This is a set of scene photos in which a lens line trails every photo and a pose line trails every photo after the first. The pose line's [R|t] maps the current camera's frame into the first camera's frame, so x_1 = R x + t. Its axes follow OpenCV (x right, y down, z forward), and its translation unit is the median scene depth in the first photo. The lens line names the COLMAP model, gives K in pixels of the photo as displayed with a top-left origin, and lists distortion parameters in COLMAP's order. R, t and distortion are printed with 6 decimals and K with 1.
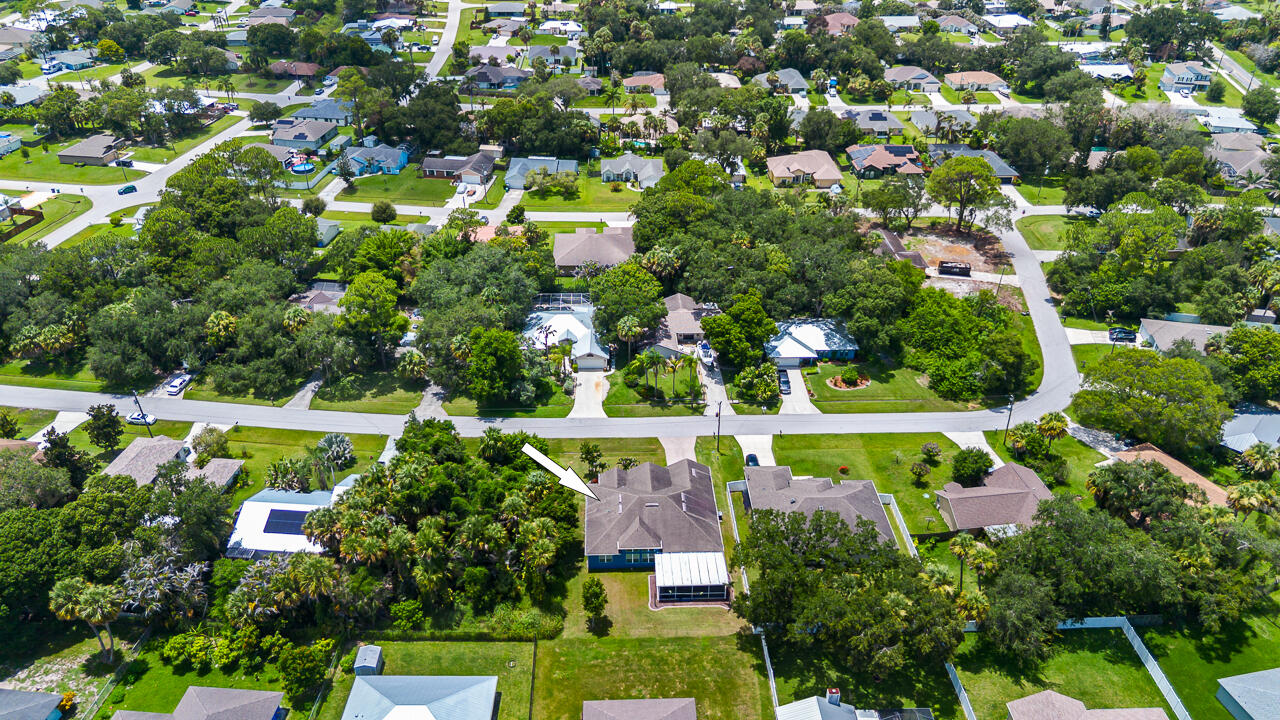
lens RADIAL K [[892.8, 0, 640.0], [0, 892.8, 360.0], [0, 0, 1]] dist [0.064360, -0.056484]
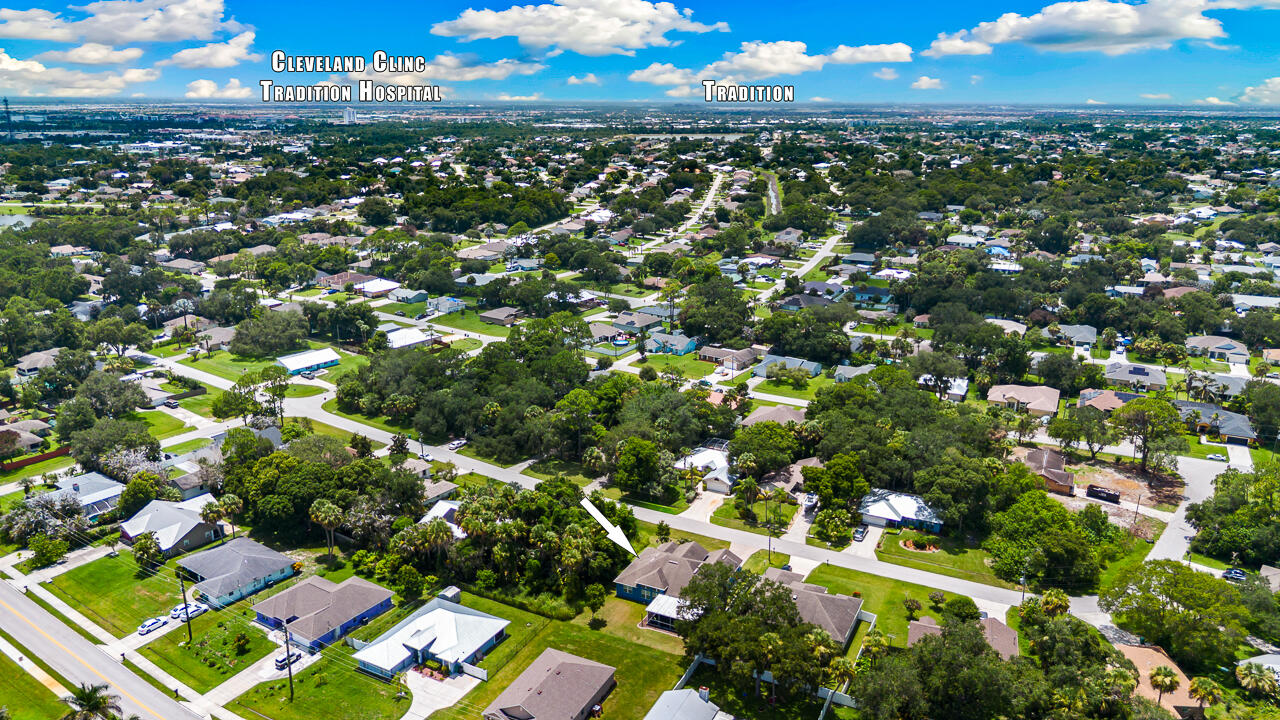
lens RADIAL K [[892.8, 0, 640.0], [0, 892.8, 360.0], [0, 0, 1]] dist [0.064360, -0.056484]
pose [[0.881205, 0.133392, -0.453524, 0.395778], [-0.251337, 0.944736, -0.210484, 0.127223], [0.400383, 0.299467, 0.866033, -0.193586]]
